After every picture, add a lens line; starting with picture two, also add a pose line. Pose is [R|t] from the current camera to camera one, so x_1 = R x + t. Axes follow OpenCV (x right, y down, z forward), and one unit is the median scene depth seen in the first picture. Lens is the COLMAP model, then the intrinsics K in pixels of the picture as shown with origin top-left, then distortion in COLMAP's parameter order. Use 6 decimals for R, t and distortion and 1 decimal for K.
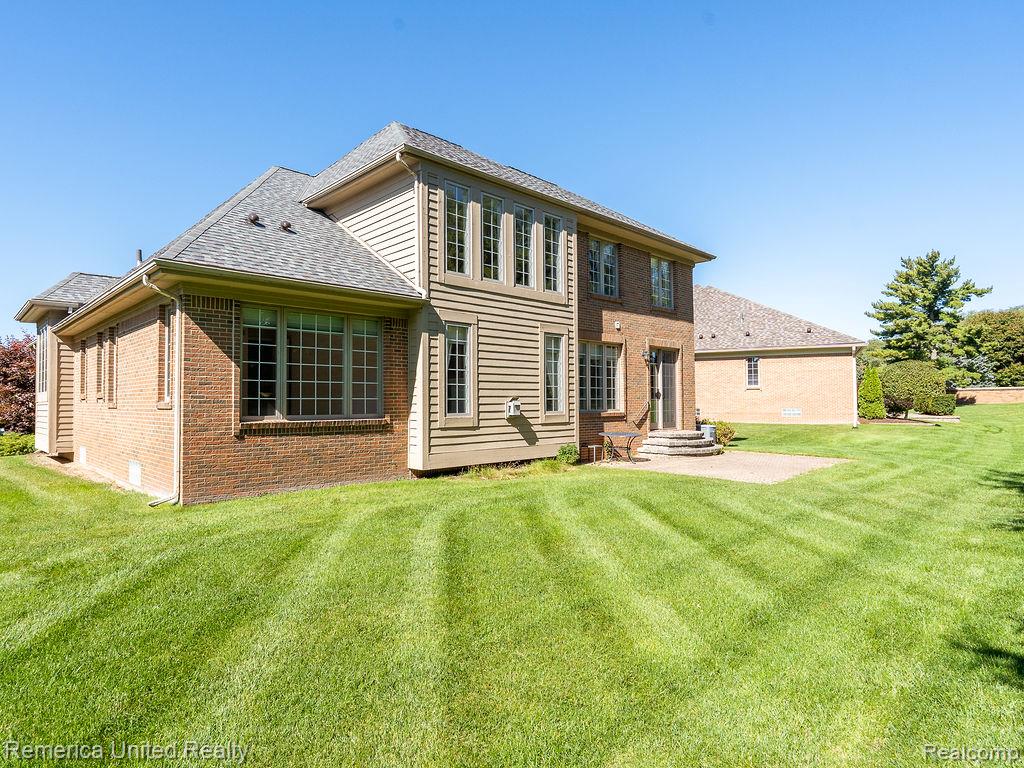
lens RADIAL K [[573.7, 0, 511.2], [0, 573.7, 387.8], [0, 0, 1]] dist [-0.003369, -0.000065]
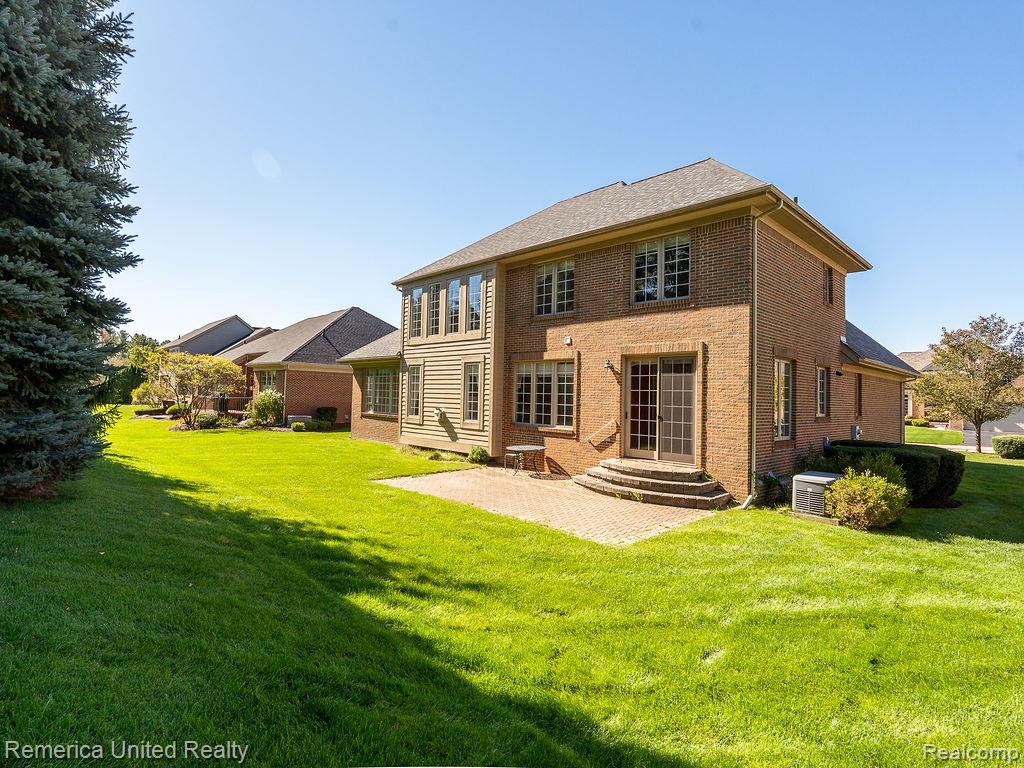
lens RADIAL K [[514.9, 0, 456.0], [0, 514.9, 375.2], [0, 0, 1]] dist [-0.001293, 0.001861]
pose [[-0.046061, -0.020243, -0.998734, 1.316837], [0.010149, 0.999734, -0.020731, -0.040775], [0.998887, -0.011091, -0.045843, 1.046167]]
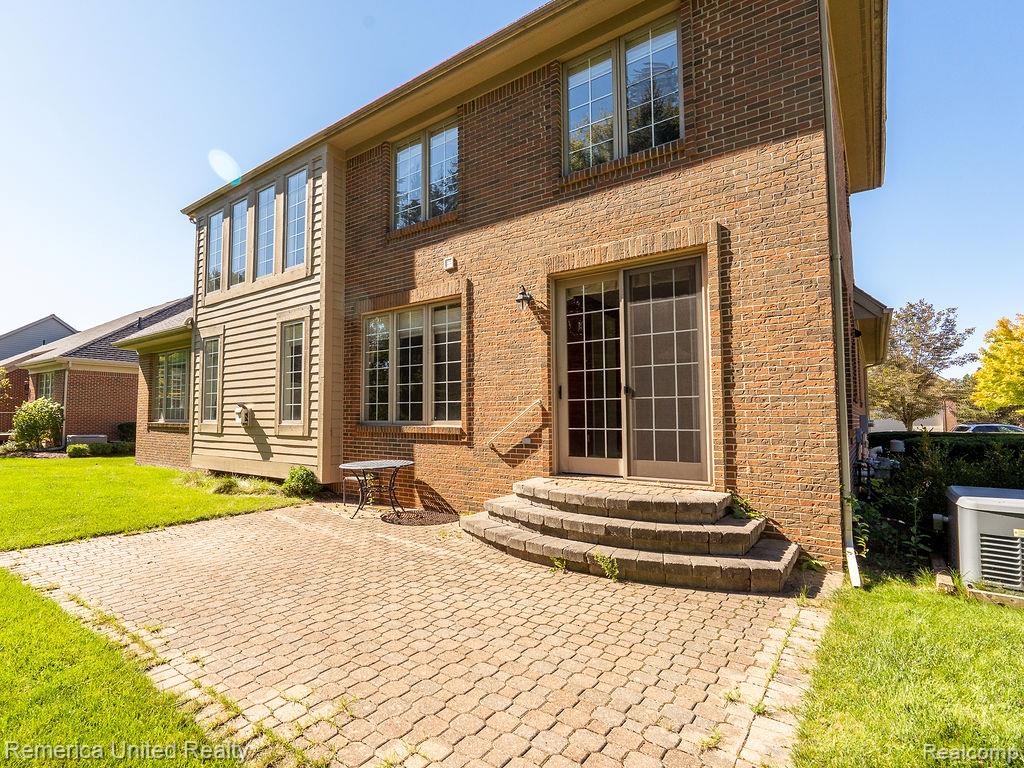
lens RADIAL K [[514.9, 0, 443.2], [0, 514.9, 377.9], [0, 0, 1]] dist [-0.001293, 0.001861]
pose [[0.109605, -0.060643, -0.992124, 0.807121], [0.032497, 0.997822, -0.057401, 0.030514], [0.993444, -0.025949, 0.111337, 1.155316]]
